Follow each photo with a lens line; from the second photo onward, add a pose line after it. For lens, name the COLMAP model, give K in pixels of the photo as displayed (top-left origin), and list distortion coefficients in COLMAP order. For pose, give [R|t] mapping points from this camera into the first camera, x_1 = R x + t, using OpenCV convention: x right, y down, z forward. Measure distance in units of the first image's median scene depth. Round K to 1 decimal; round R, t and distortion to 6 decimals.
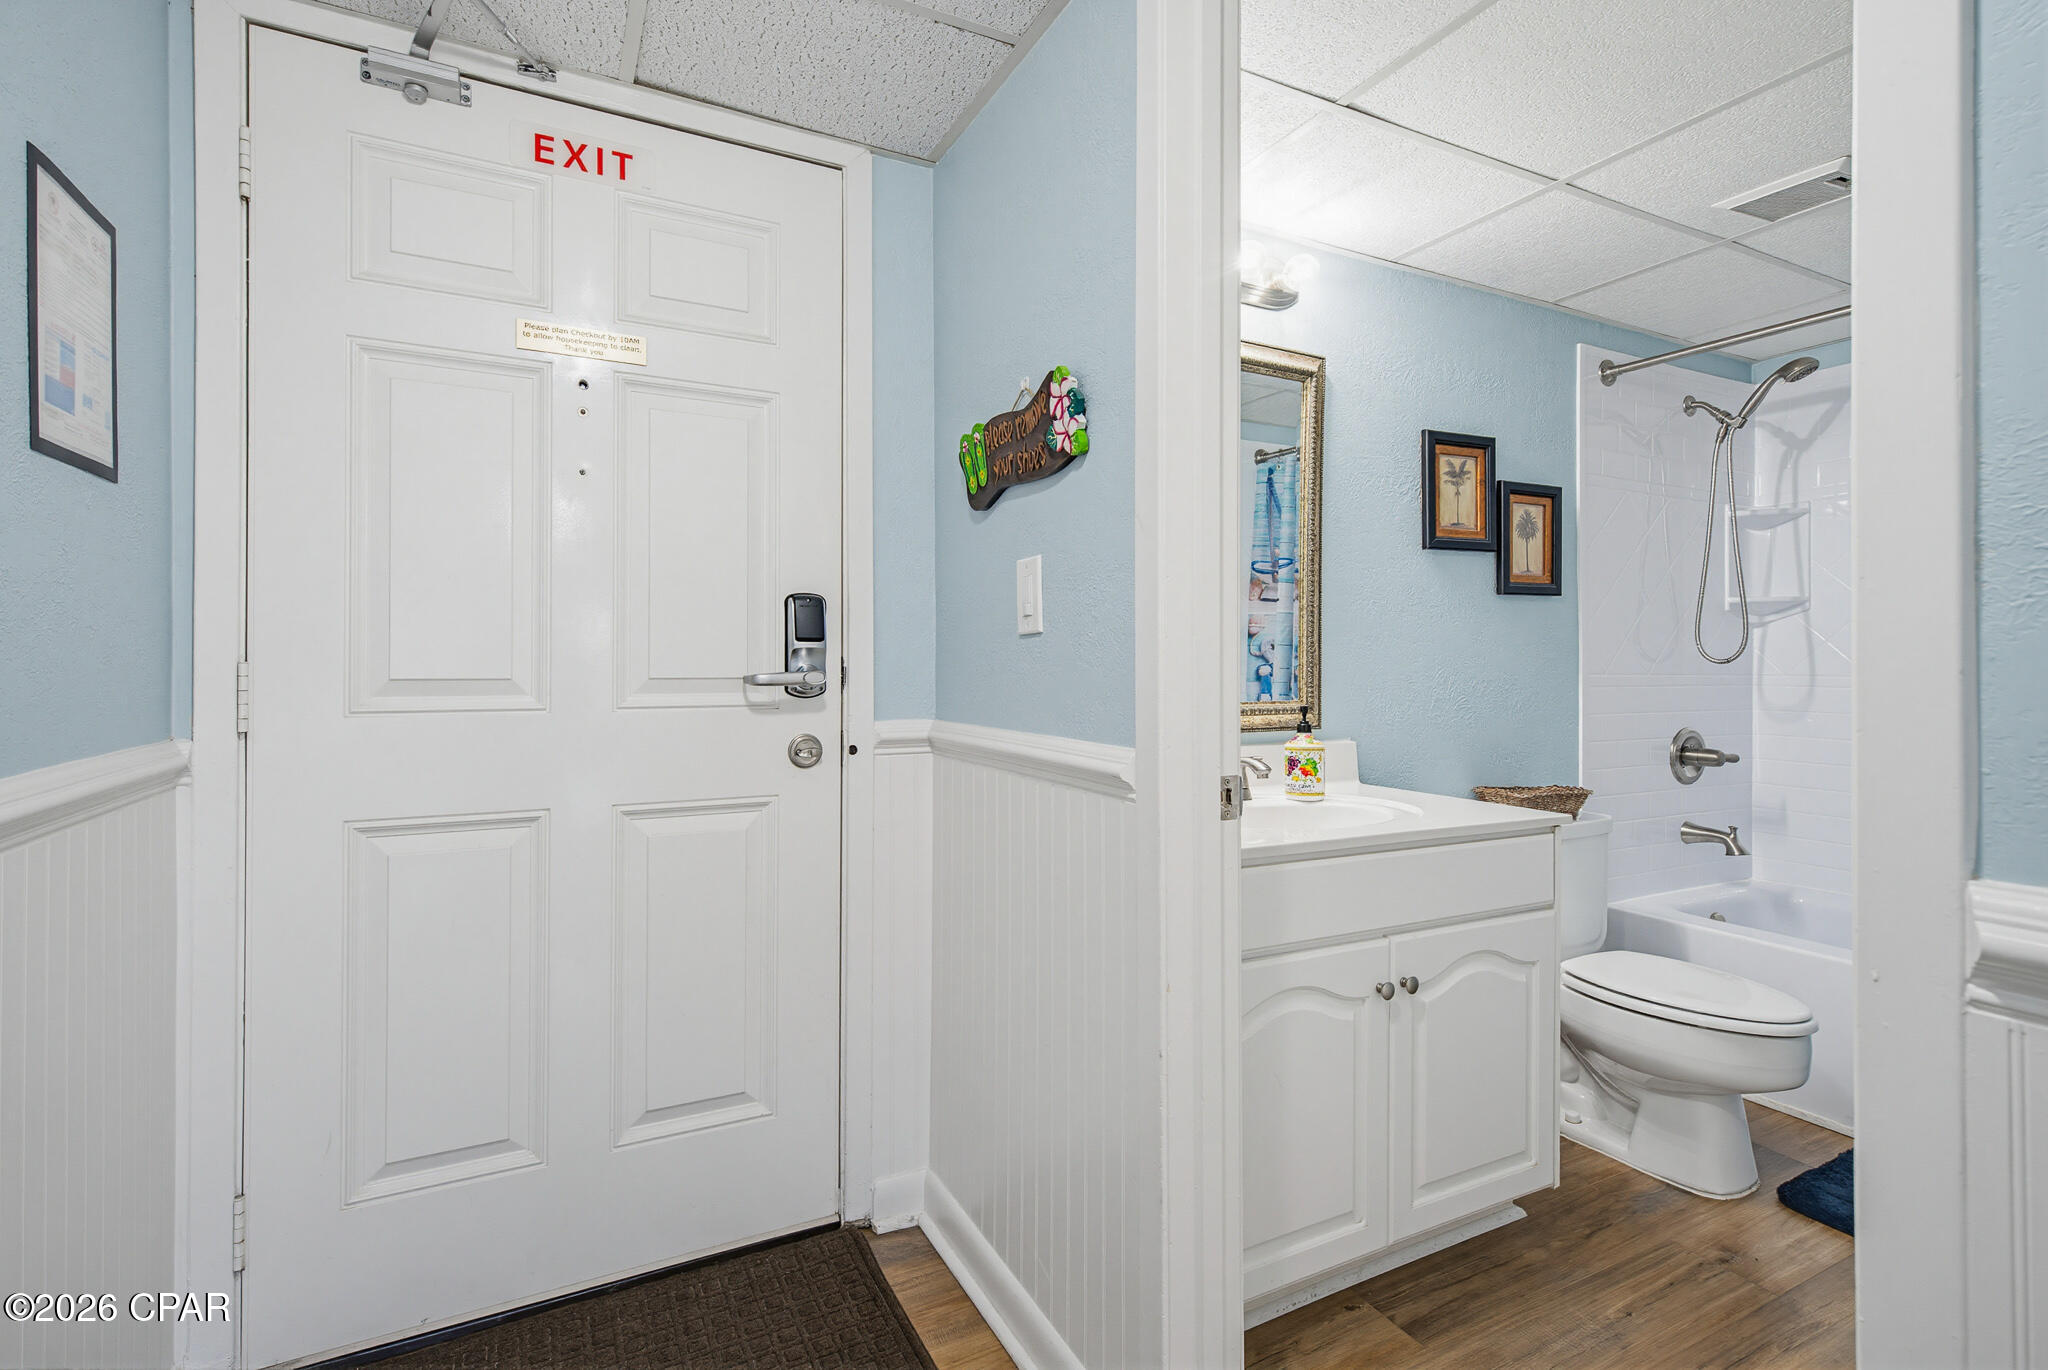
lens RADIAL K [[919.9, 0, 1034.8], [0, 919.9, 685.3], [0, 0, 1]] dist [0.000107, -0.000029]
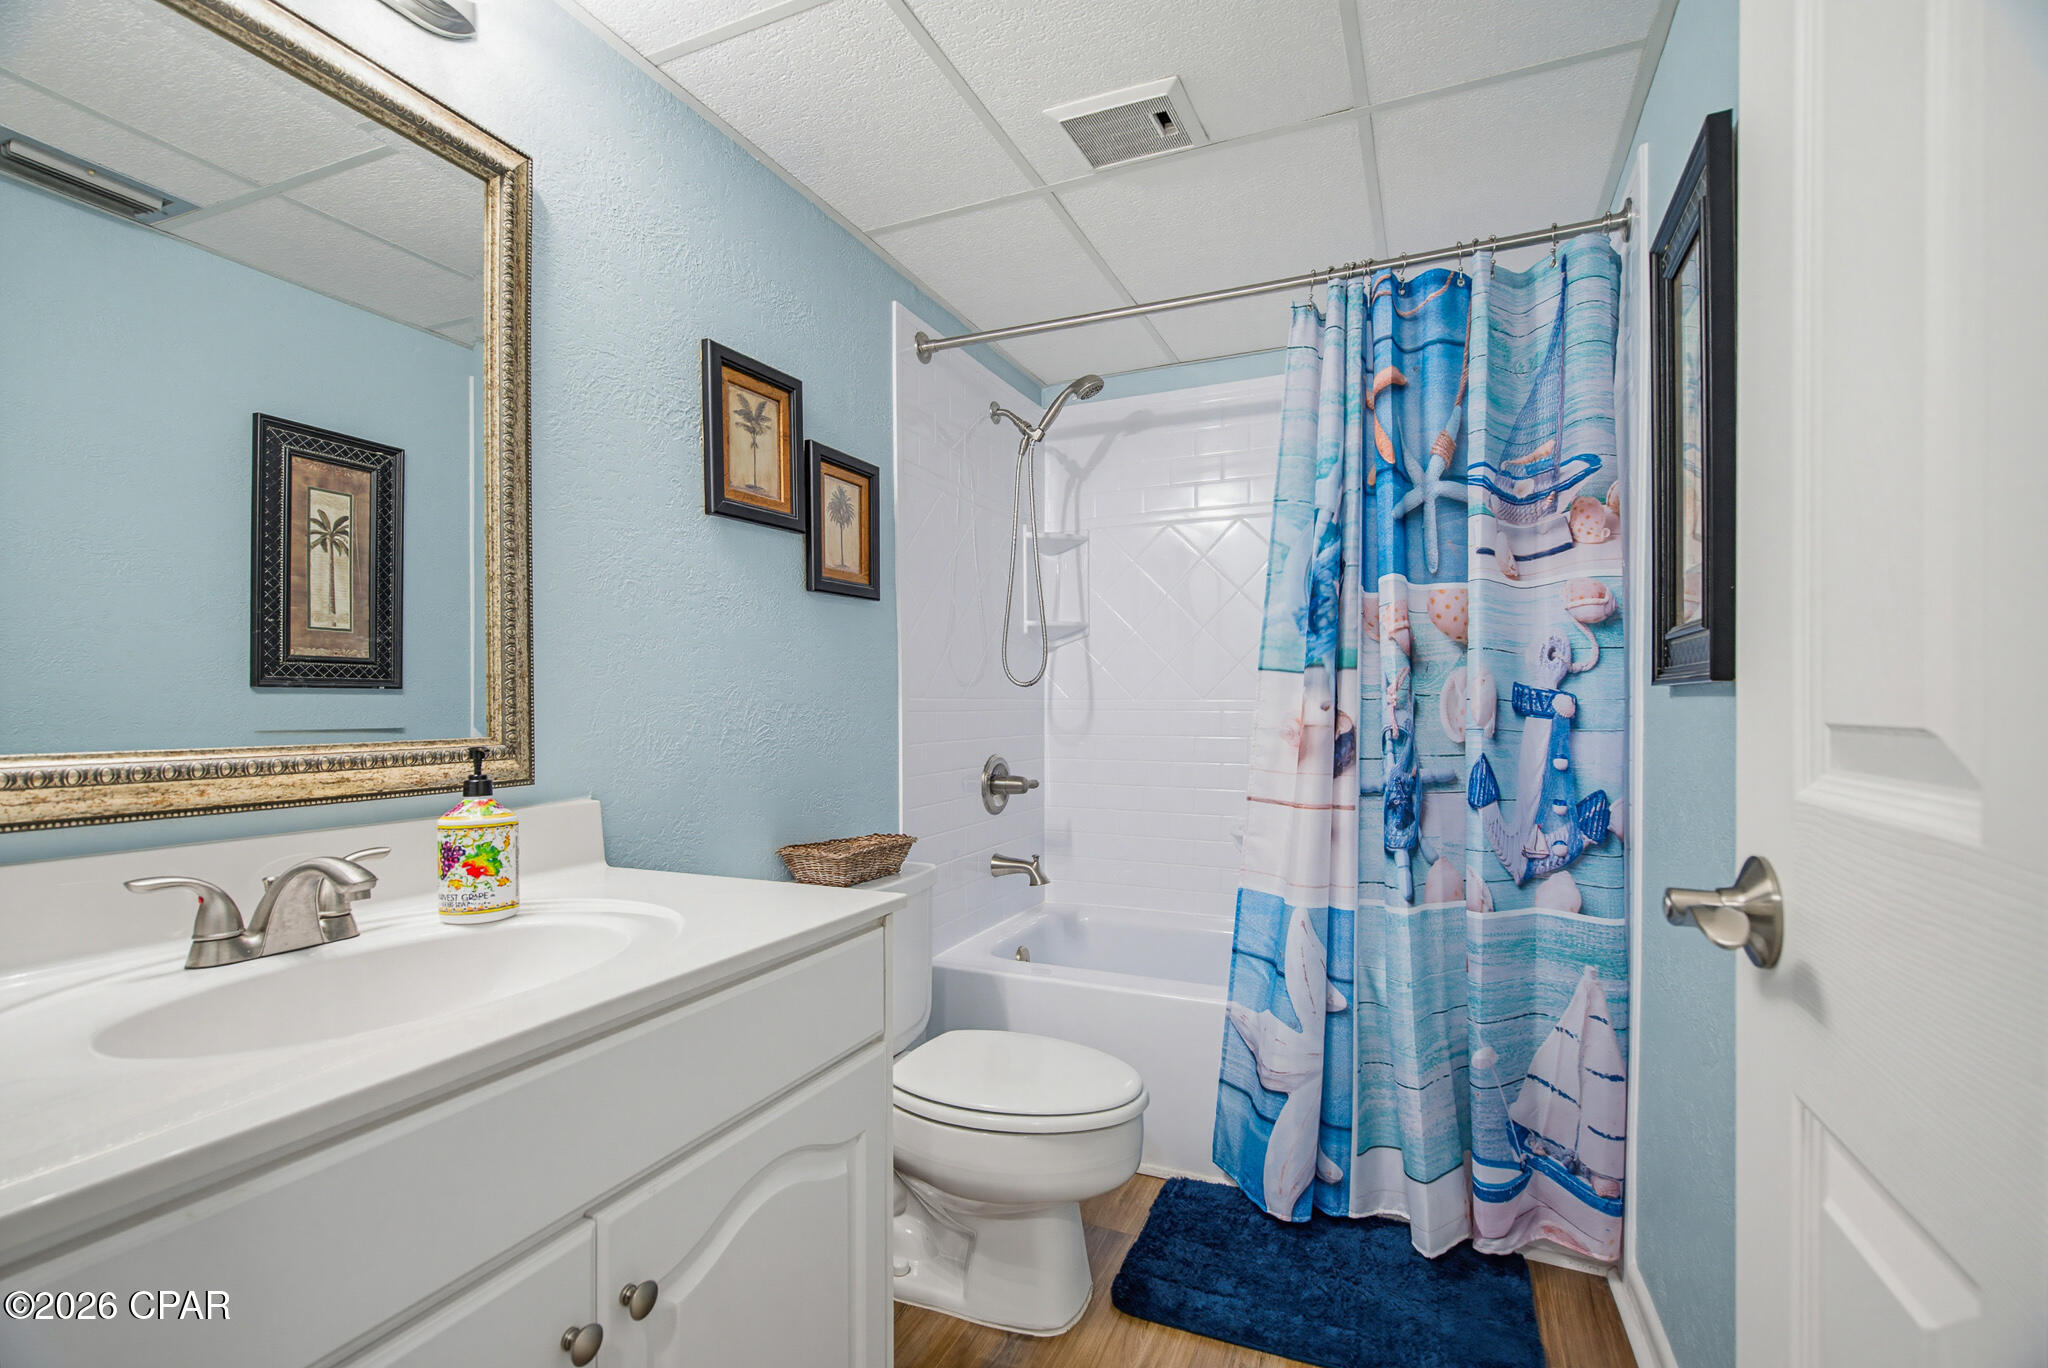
lens RADIAL K [[919.9, 0, 1034.8], [0, 919.9, 684.3], [0, 0, 1]] dist [0.000107, -0.000029]
pose [[0.766376, 0.008351, 0.642338, 0.159600], [0.017770, 0.999257, -0.034192, 0.007972], [-0.642146, 0.037618, 0.765659, 0.299892]]
